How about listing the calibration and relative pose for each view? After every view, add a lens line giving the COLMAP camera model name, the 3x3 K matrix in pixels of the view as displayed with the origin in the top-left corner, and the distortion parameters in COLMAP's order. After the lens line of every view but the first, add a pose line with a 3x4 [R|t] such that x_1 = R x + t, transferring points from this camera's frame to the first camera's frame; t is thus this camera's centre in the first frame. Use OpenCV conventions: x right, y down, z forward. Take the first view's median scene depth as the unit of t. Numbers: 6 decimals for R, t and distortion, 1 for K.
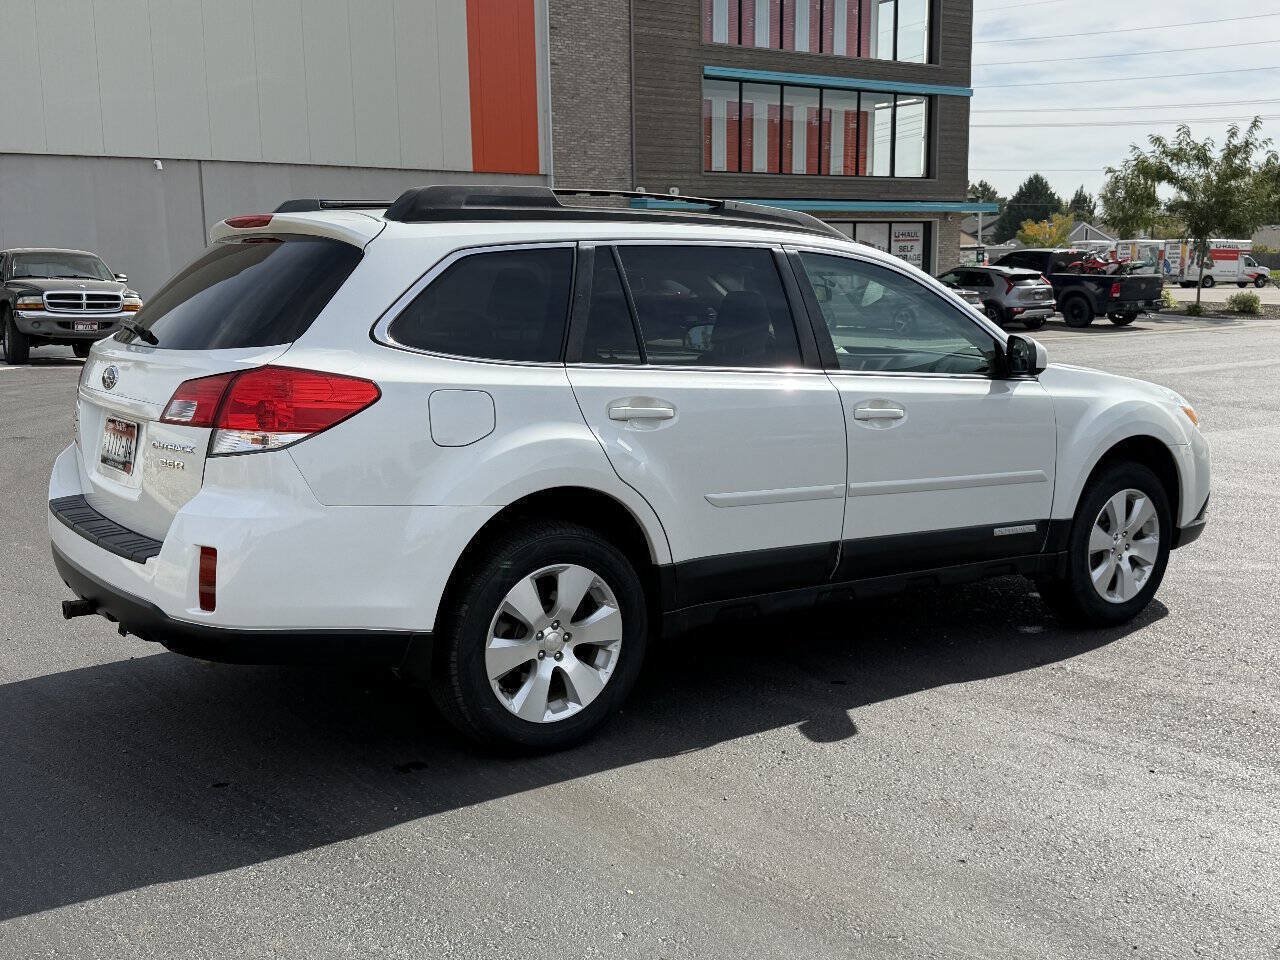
lens RADIAL K [[1308.1, 0, 638.2], [0, 1308.1, 484.4], [0, 0, 1]] dist [0.175624, -0.364209]
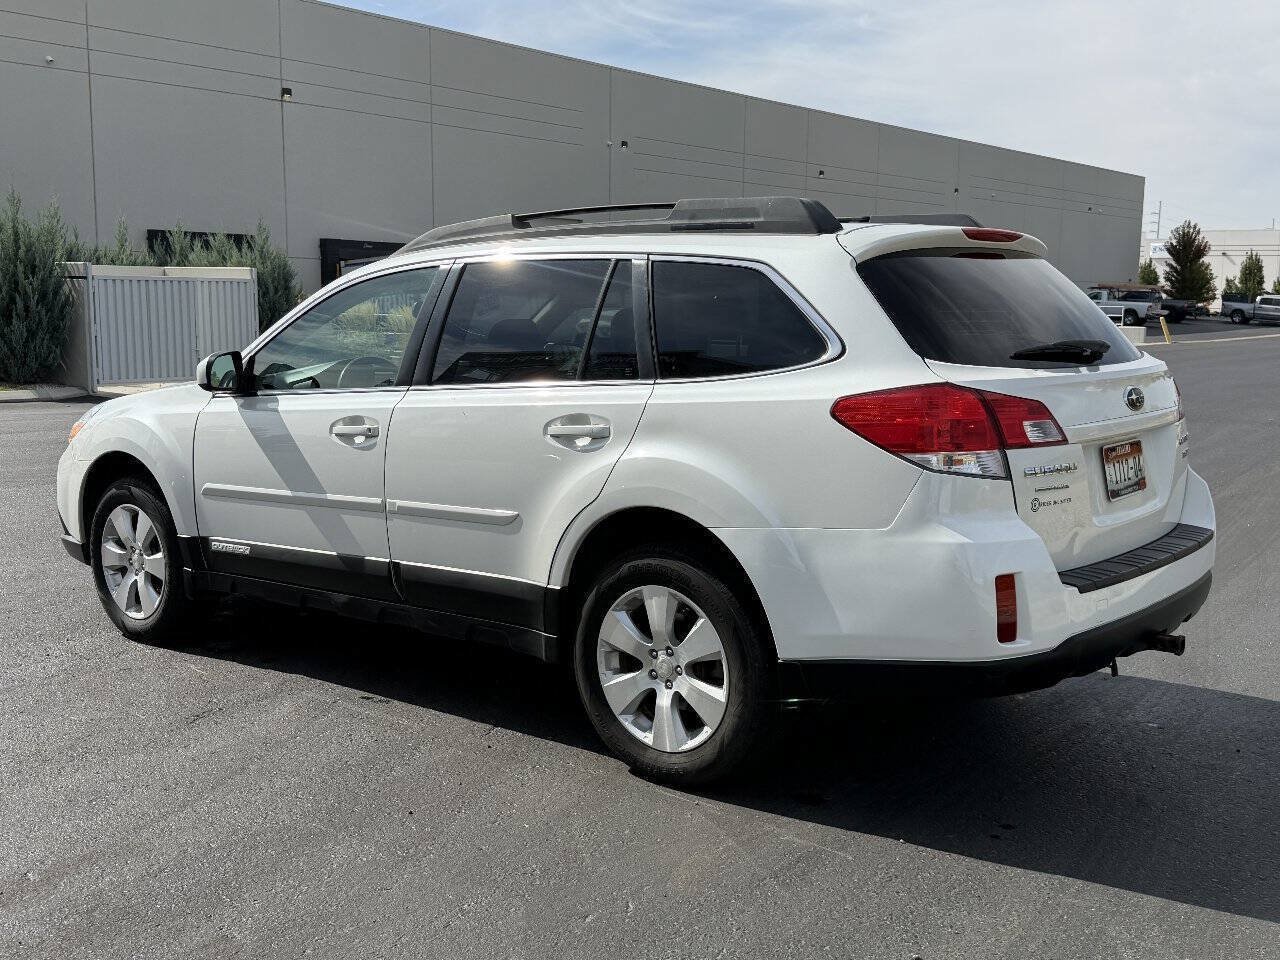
lens RADIAL K [[1308.1, 0, 638.2], [0, 1308.1, 484.4], [0, 0, 1]] dist [0.175624, -0.364209]
pose [[-0.244896, -0.135017, 0.960102, -1.063435], [0.151525, 0.972758, 0.175447, -0.208296], [-0.957636, 0.188446, -0.217766, 1.348719]]
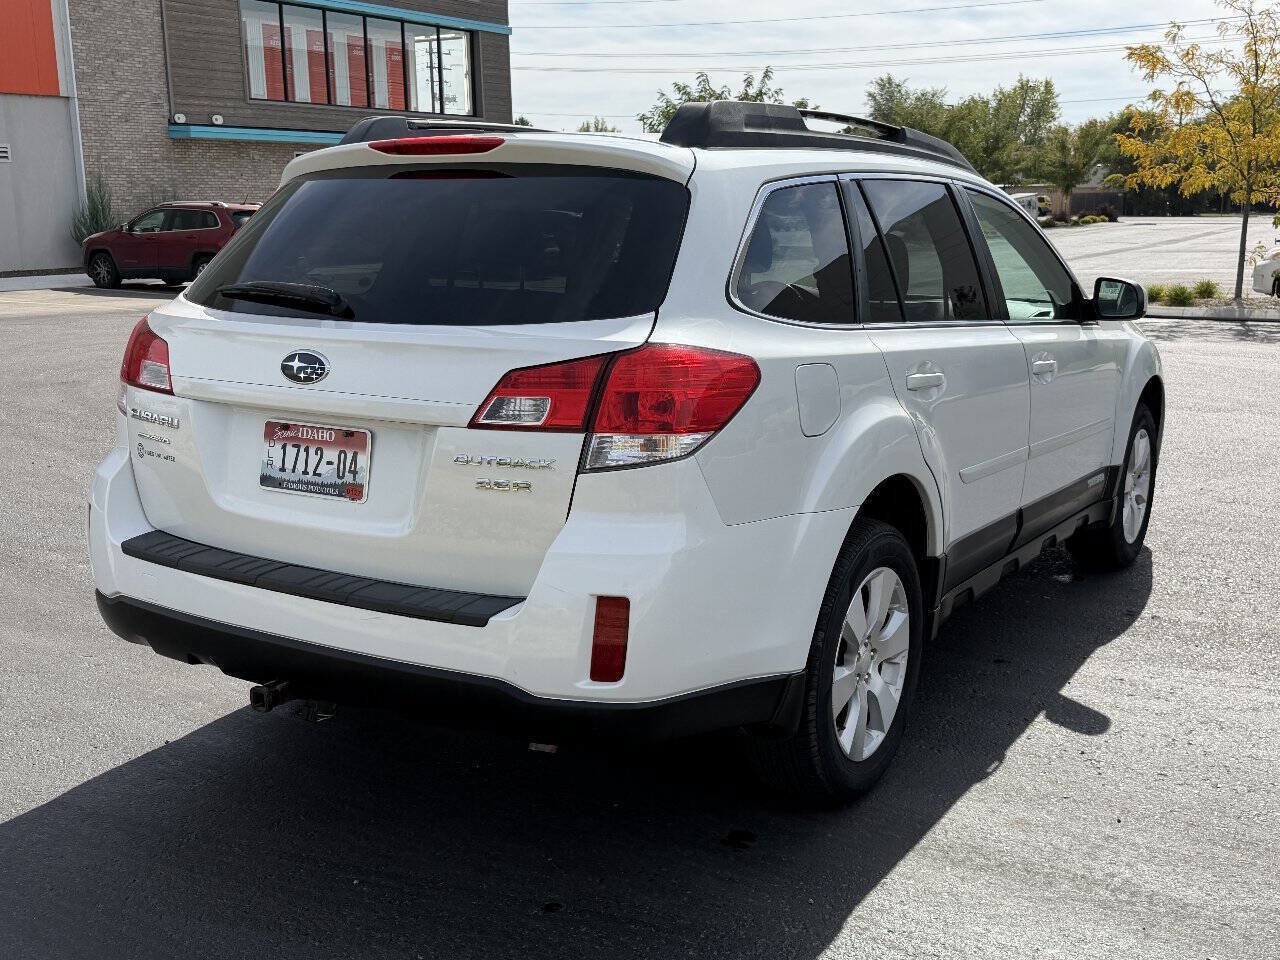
lens RADIAL K [[1308.1, 0, 638.2], [0, 1308.1, 484.4], [0, 0, 1]] dist [0.175624, -0.364209]
pose [[0.928983, -0.075991, 0.362237, -0.425275], [0.059969, 0.996668, 0.055289, -0.040055], [-0.365231, -0.029639, 0.930445, 0.242971]]
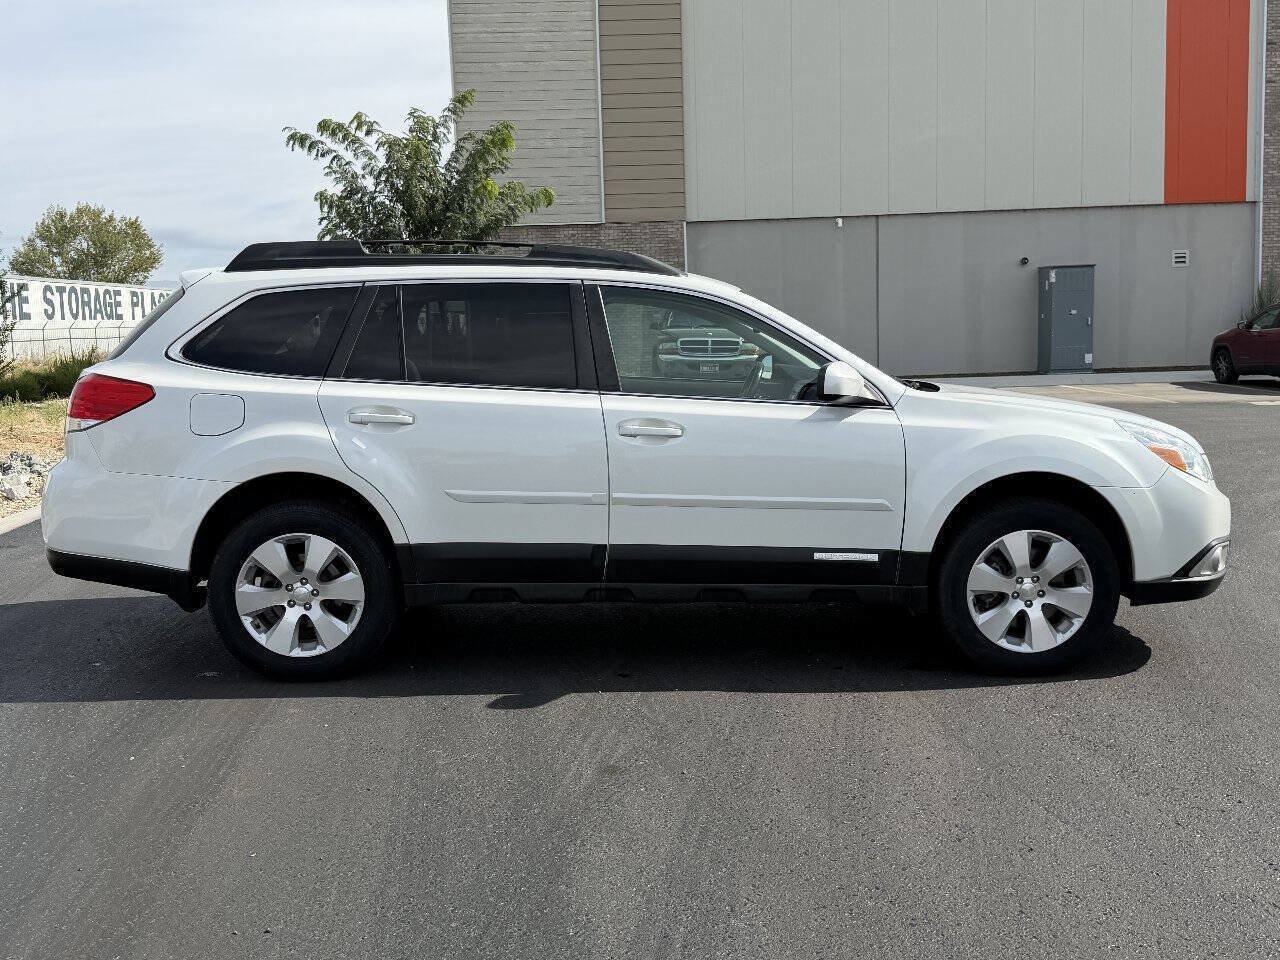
lens RADIAL K [[1308.1, 0, 638.2], [0, 1308.1, 484.4], [0, 0, 1]] dist [0.175624, -0.364209]
pose [[0.822958, 0.054074, -0.565523, 0.802648], [-0.073129, 0.997261, -0.011062, 0.002792], [0.563376, 0.050460, 0.824658, 0.101316]]
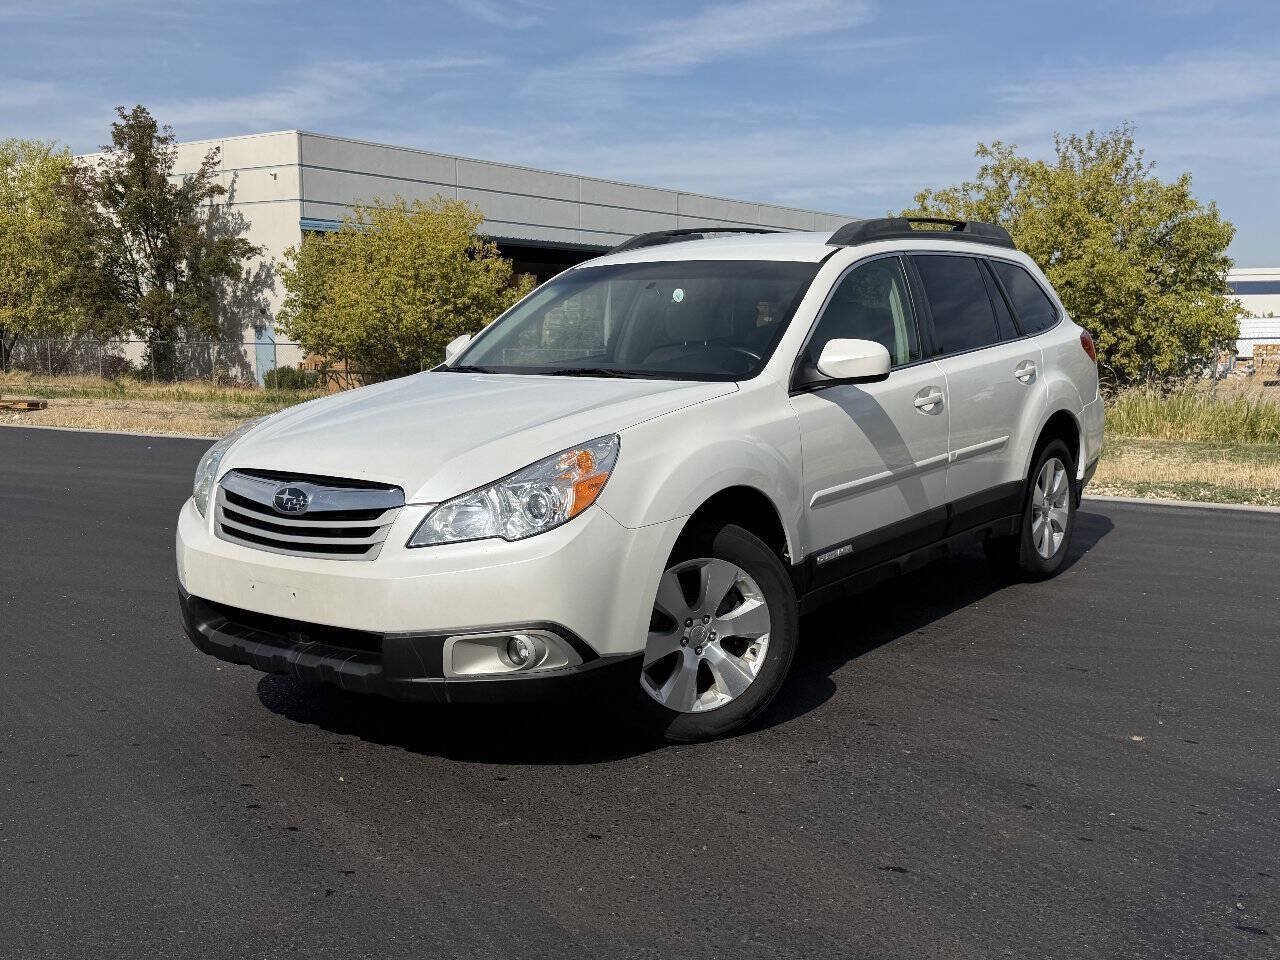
lens RADIAL K [[1317.9, 0, 640.0], [0, 1317.9, 480.0], [0, 0, 1]] dist [0.143243, -0.322726]
pose [[-0.956701, 0.041999, -0.288028, 0.519455], [-0.040683, 0.960529, 0.275189, -0.341811], [0.288217, 0.274992, -0.917230, 2.319101]]
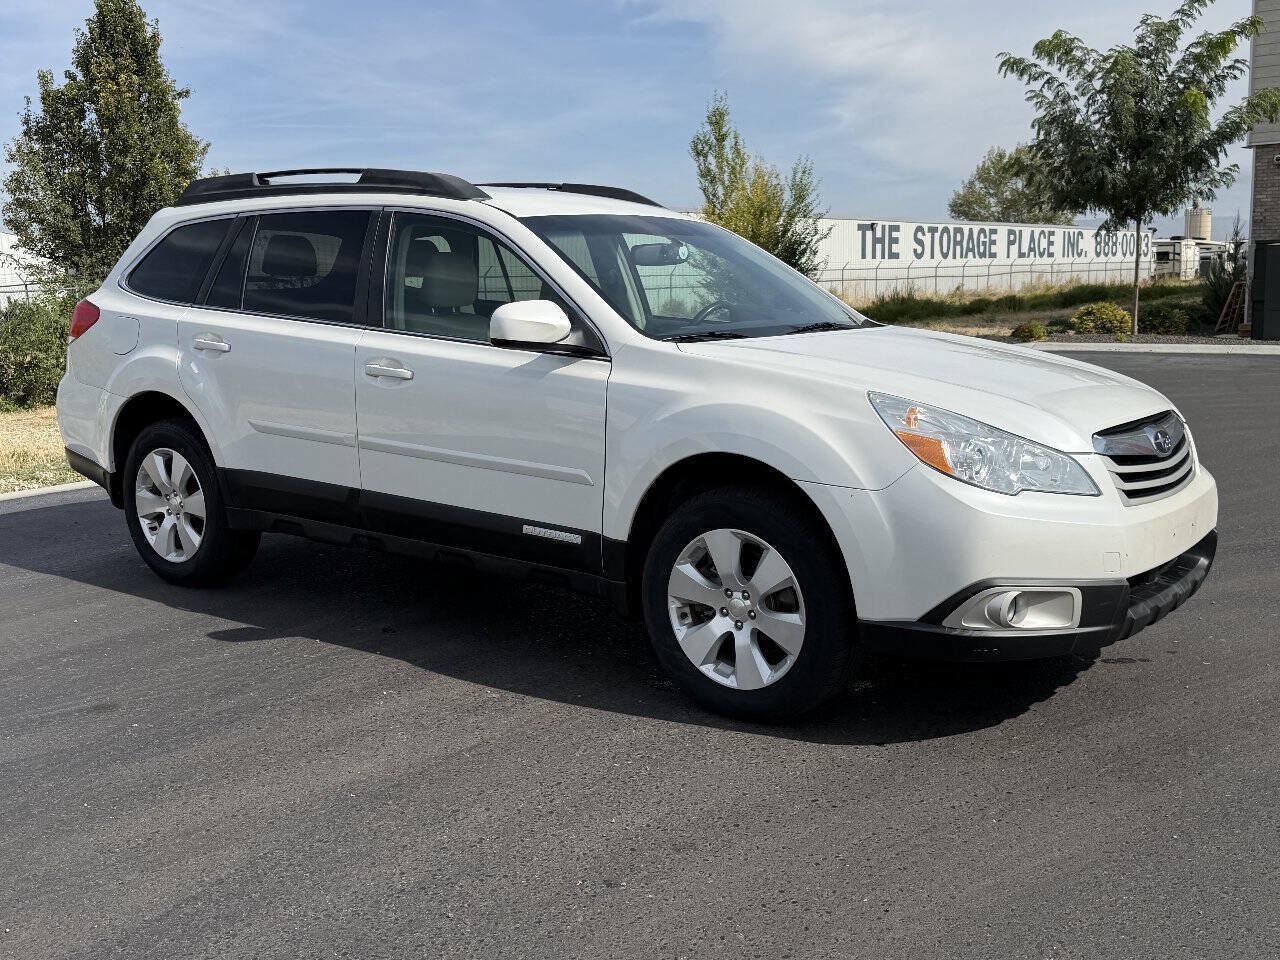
lens RADIAL K [[1308.1, 0, 638.2], [0, 1308.1, 484.4], [0, 0, 1]] dist [0.175624, -0.364209]
pose [[0.291795, 0.145379, -0.945368, 1.217814], [-0.140321, 0.984194, 0.108038, -0.105995], [0.946132, 0.101130, 0.307582, 0.891068]]
